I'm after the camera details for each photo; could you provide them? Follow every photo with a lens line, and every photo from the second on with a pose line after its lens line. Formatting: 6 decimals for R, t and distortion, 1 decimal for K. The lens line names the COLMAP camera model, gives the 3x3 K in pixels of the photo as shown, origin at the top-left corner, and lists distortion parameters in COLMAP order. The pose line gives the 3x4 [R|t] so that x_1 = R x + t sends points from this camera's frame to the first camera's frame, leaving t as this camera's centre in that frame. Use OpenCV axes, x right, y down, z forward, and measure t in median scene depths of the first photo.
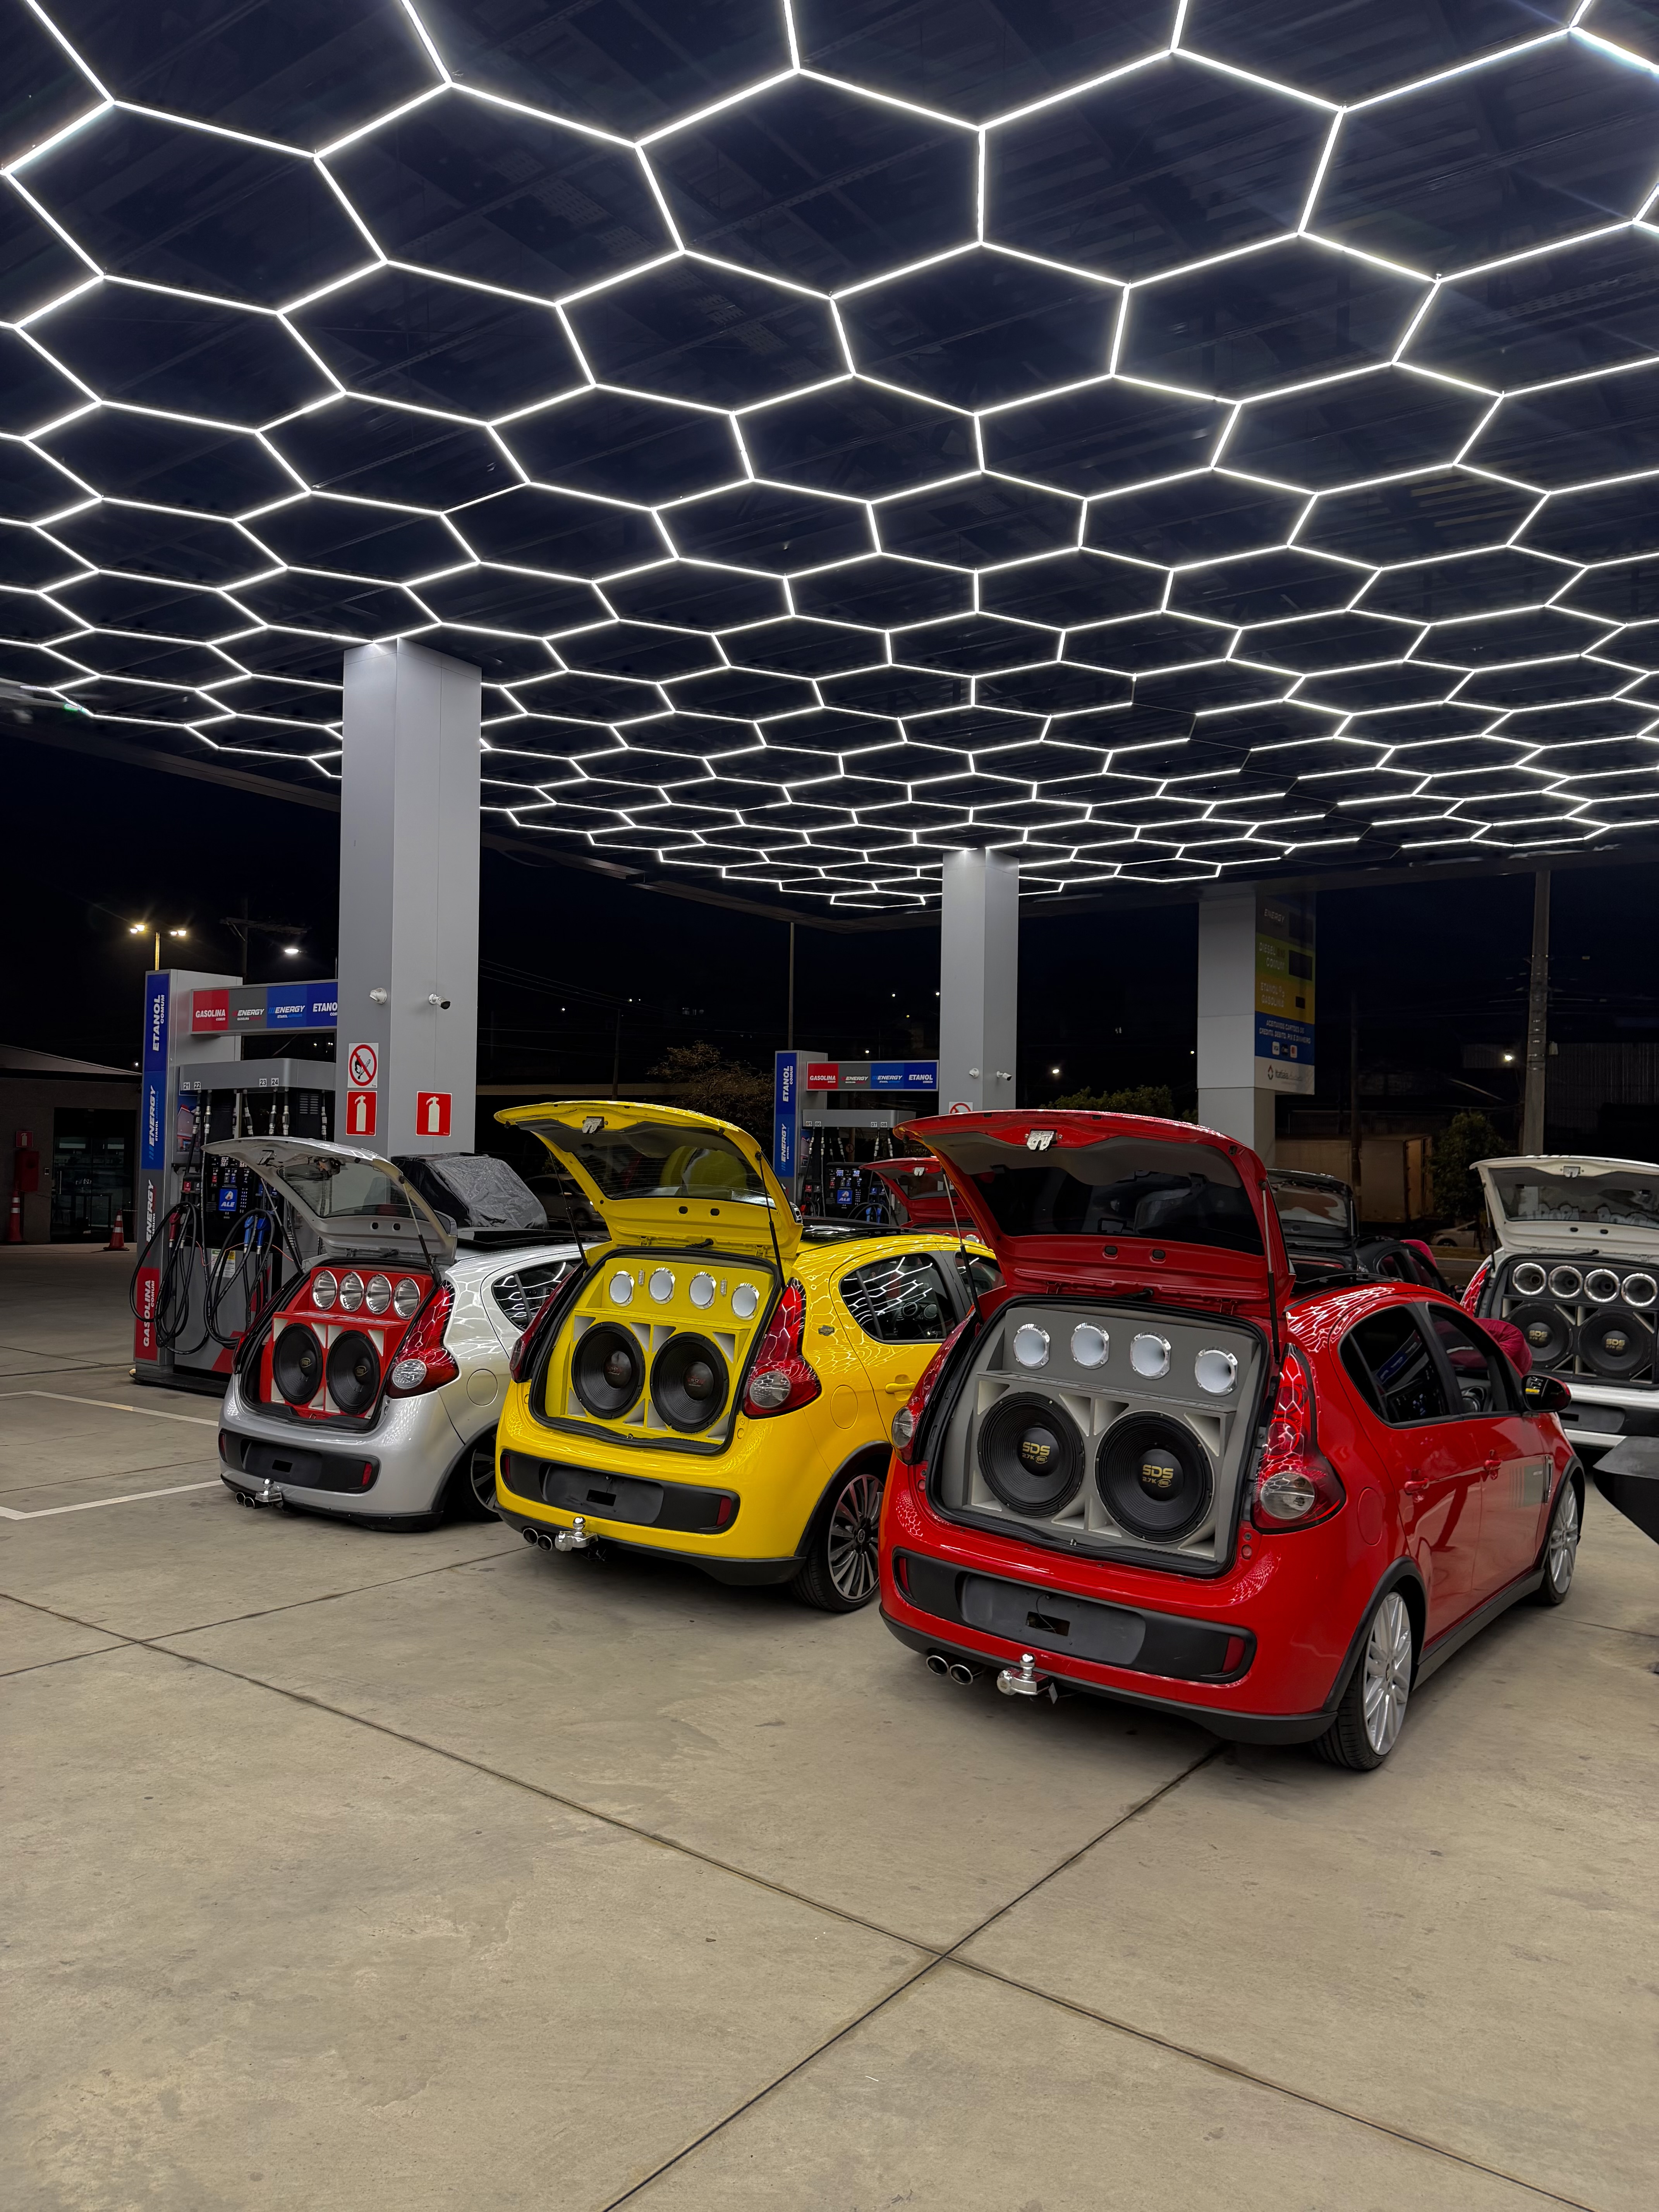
lens RADIAL K [[1559.4, 0, 829.5], [0, 1559.4, 1106.0], [0, 0, 1]] dist [0.110509, -0.102538]
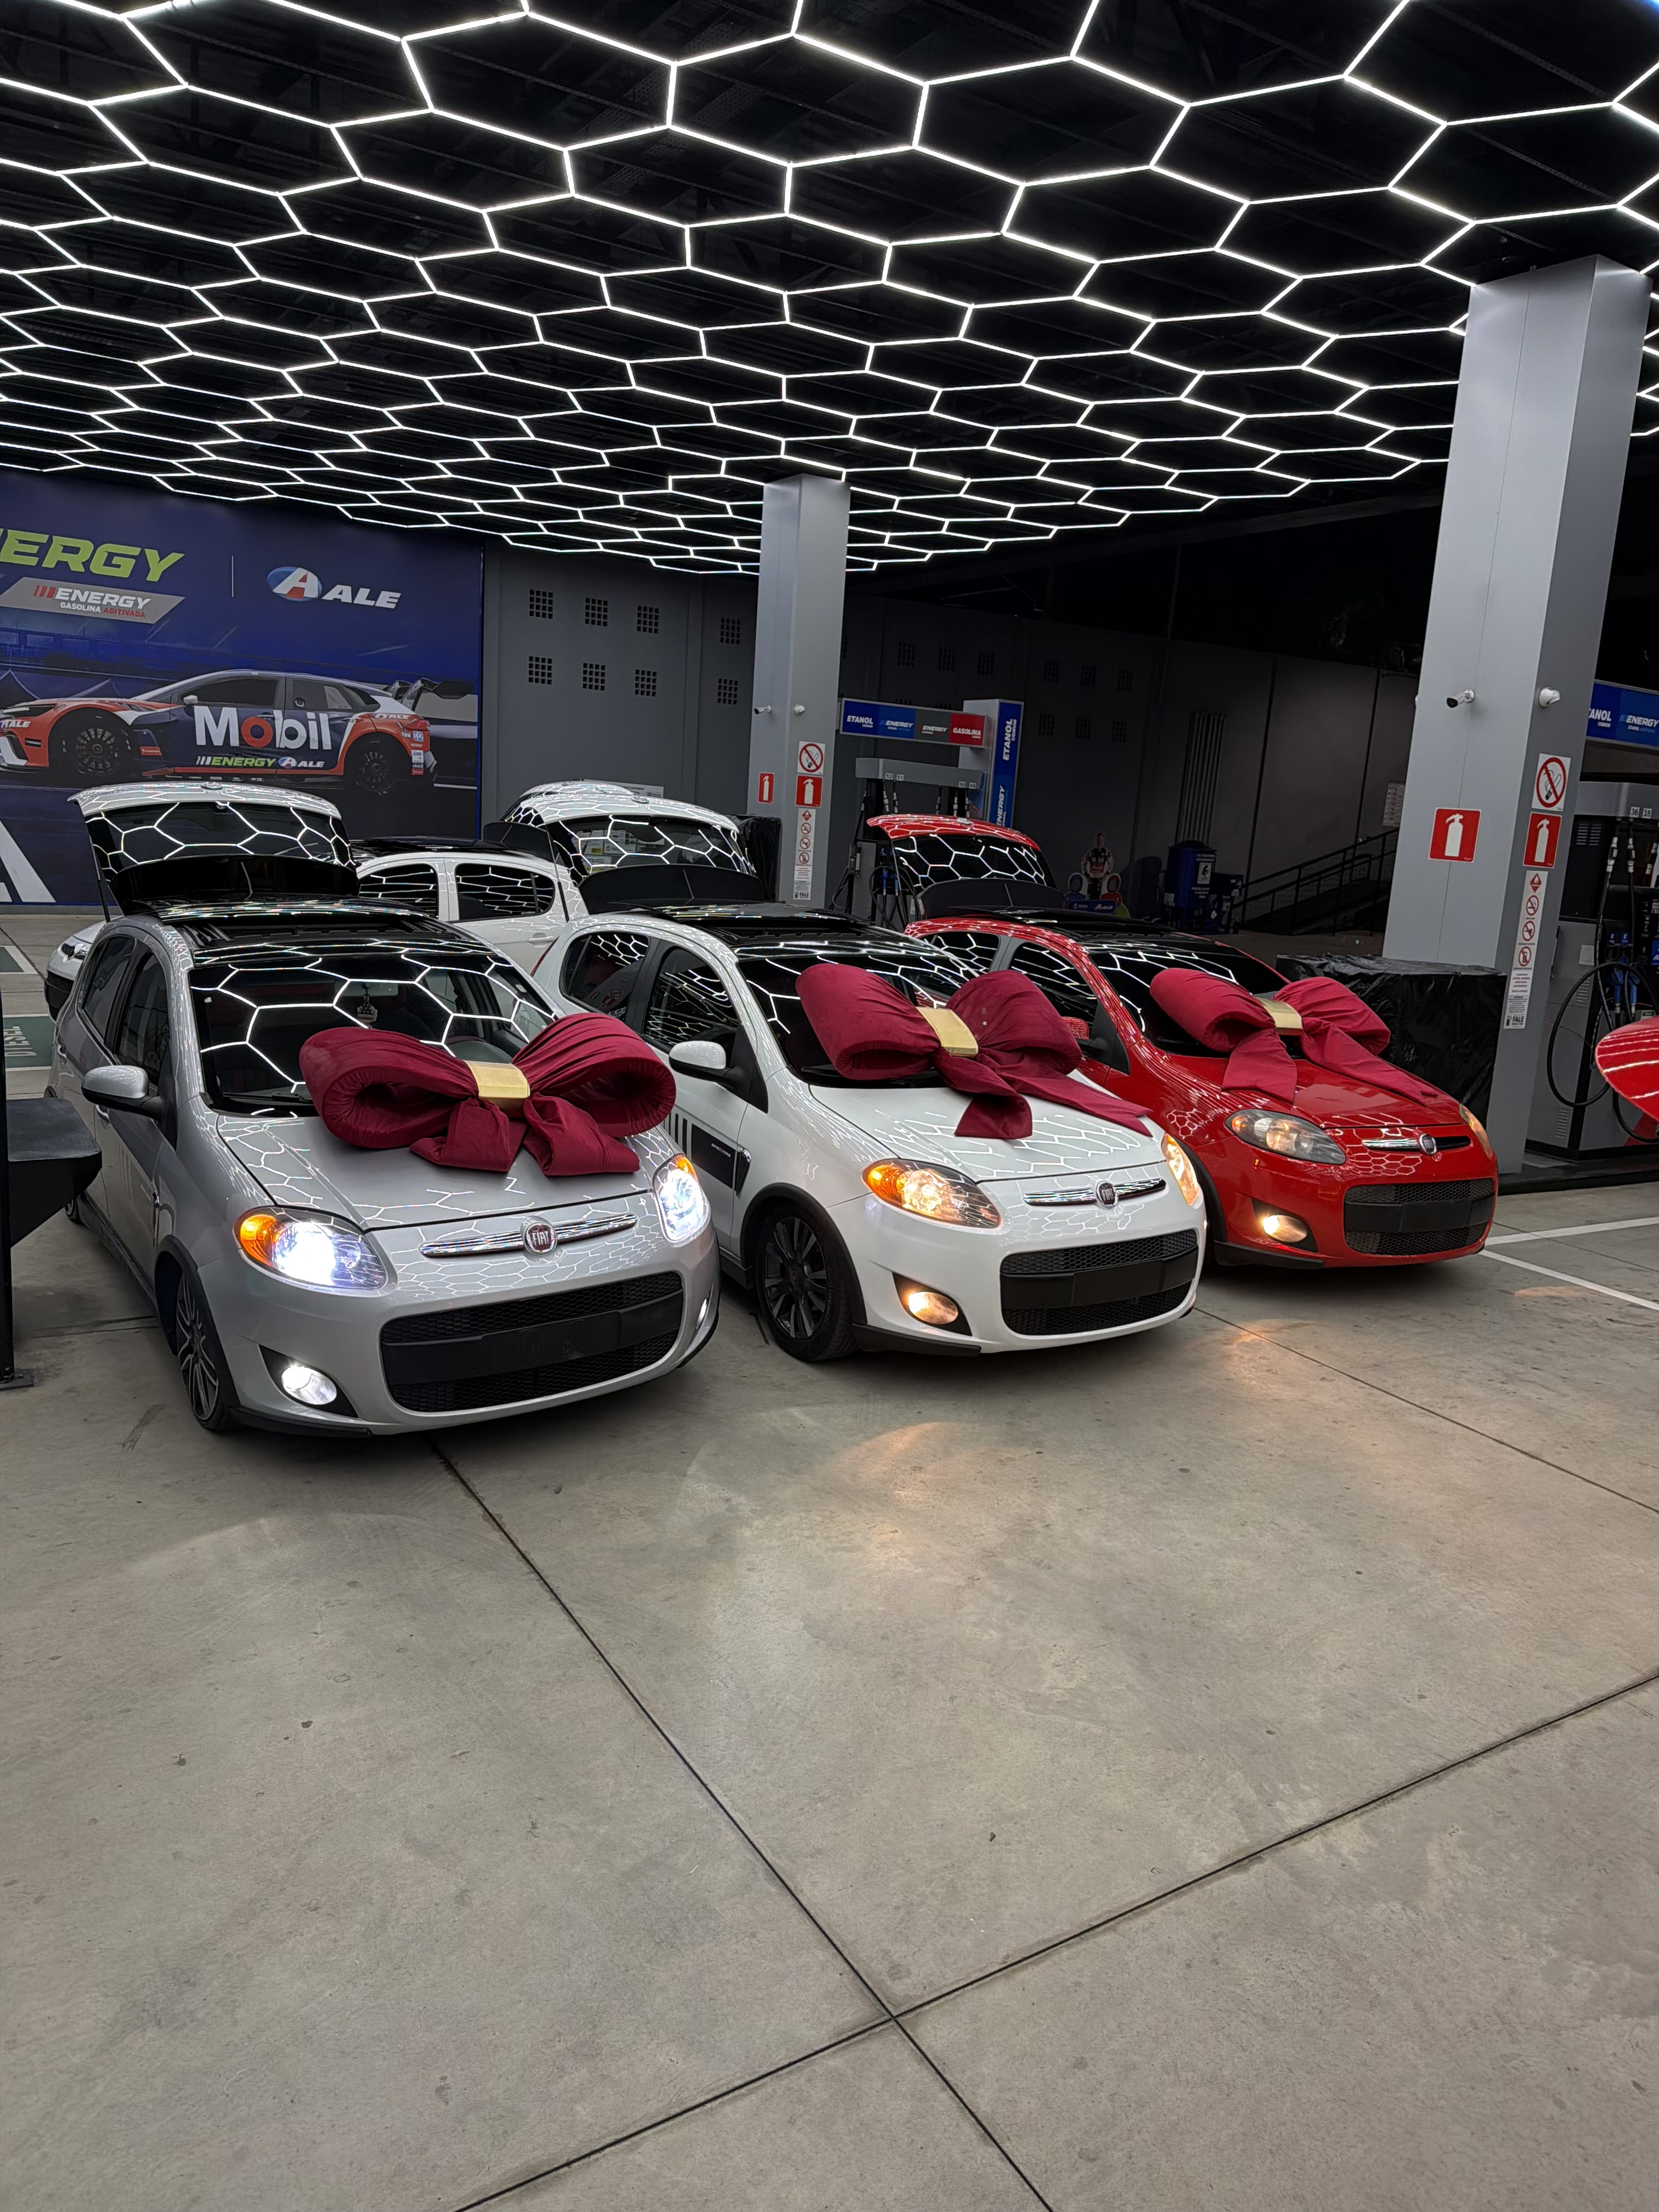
lens RADIAL K [[1559.4, 0, 829.5], [0, 1559.4, 1106.0], [0, 0, 1]] dist [0.110509, -0.102538]
pose [[-0.376918, 0.128781, -0.917250, 0.425020], [-0.044853, 0.986588, 0.156947, -0.012672], [0.925160, 0.100298, -0.366087, 0.699438]]
